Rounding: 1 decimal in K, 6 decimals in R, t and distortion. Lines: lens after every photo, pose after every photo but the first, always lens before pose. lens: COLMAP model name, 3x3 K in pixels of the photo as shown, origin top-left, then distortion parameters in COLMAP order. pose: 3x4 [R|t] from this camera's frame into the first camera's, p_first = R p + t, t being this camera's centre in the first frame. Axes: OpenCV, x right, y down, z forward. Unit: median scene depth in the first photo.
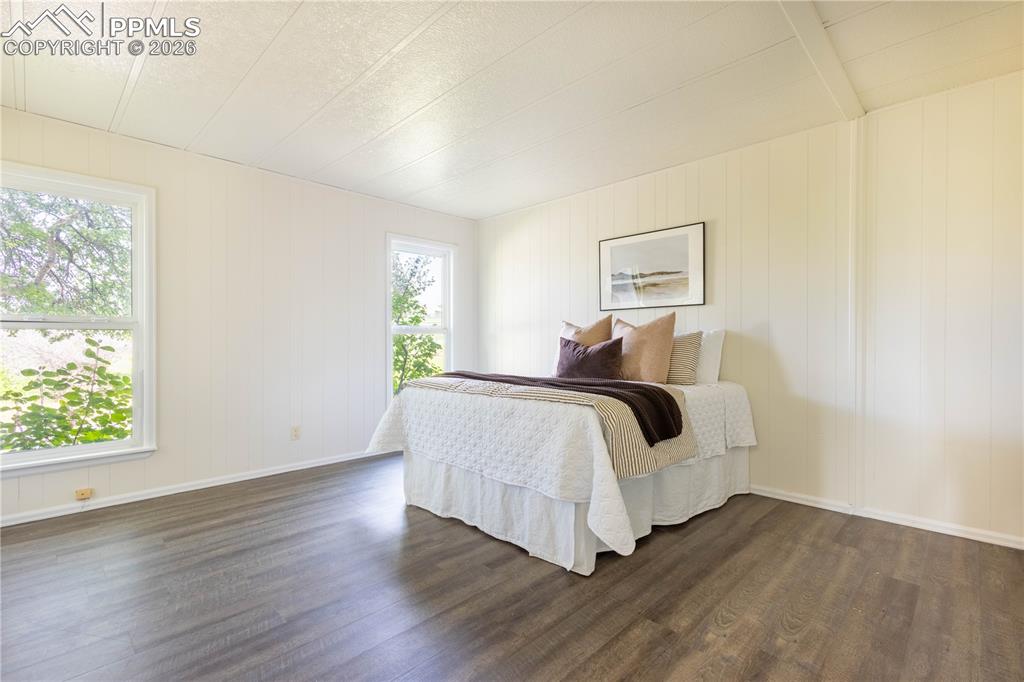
lens RADIAL K [[468.4, 0, 510.6], [0, 468.4, 339.8], [0, 0, 1]] dist [-0.003335, -0.000049]
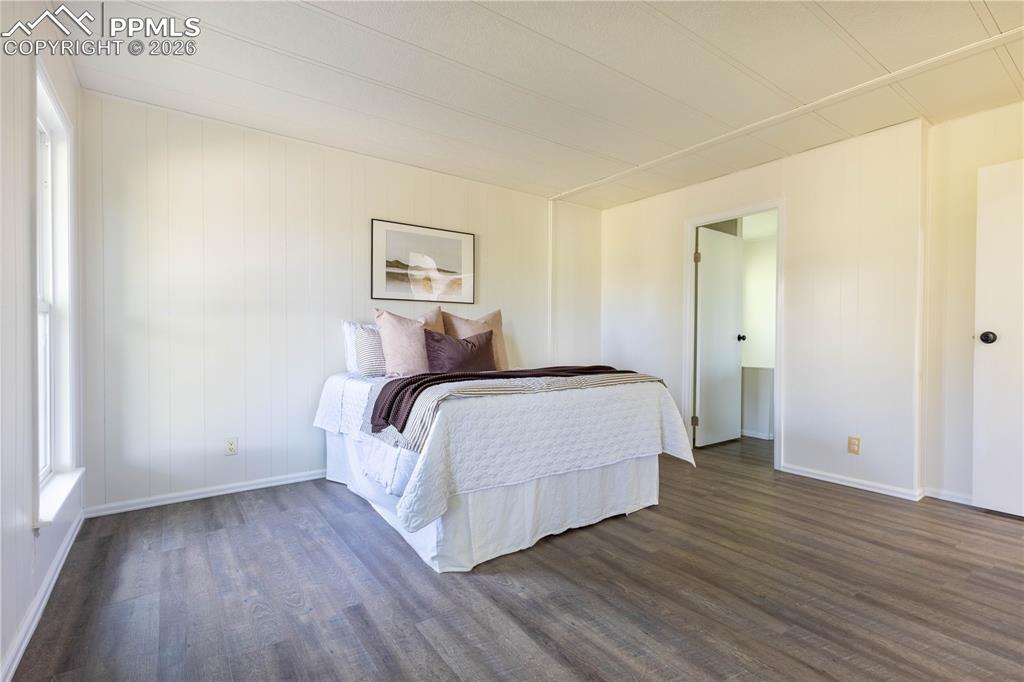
lens RADIAL K [[468.4, 0, 509.8], [0, 468.4, 341.9], [0, 0, 1]] dist [-0.003335, -0.000049]
pose [[0.167376, -0.009458, 0.985848, -0.937118], [-0.007487, 0.999913, 0.010864, 0.011249], [-0.985865, -0.009199, 0.167291, 0.883283]]
